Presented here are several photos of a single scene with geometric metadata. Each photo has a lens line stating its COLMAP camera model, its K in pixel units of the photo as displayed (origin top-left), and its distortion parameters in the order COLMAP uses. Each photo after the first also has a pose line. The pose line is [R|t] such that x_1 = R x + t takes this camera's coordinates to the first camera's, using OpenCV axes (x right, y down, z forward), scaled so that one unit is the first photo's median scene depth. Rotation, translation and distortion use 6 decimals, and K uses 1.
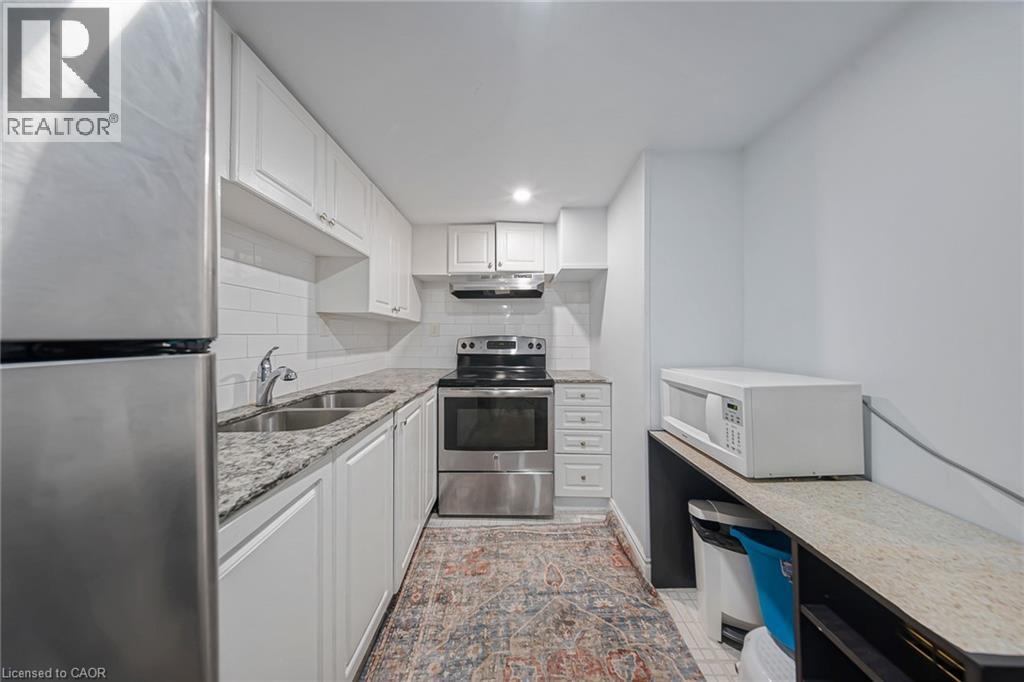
lens RADIAL K [[301.9, 0, 517.9], [0, 301.9, 335.6], [0, 0, 1]] dist [0.007398, -0.000770]
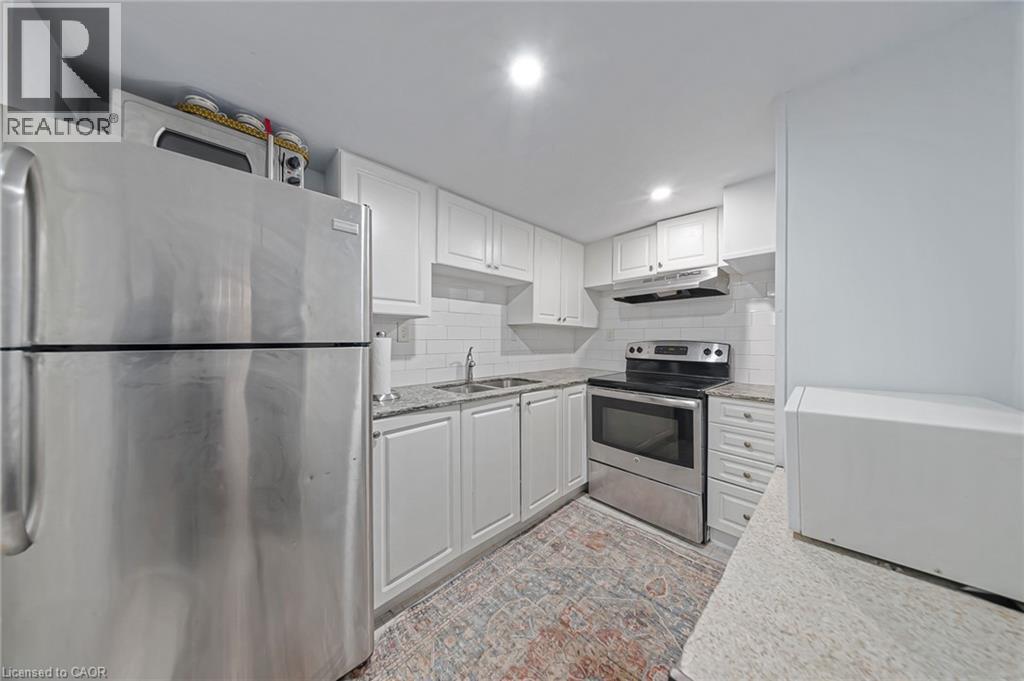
lens RADIAL K [[301.9, 0, 508.4], [0, 301.9, 342.2], [0, 0, 1]] dist [0.007398, -0.000770]
pose [[0.688960, 0.004840, -0.724784, 0.365984], [0.001667, 0.999964, 0.008263, -0.002869], [0.724798, -0.006901, 0.688927, -0.011745]]
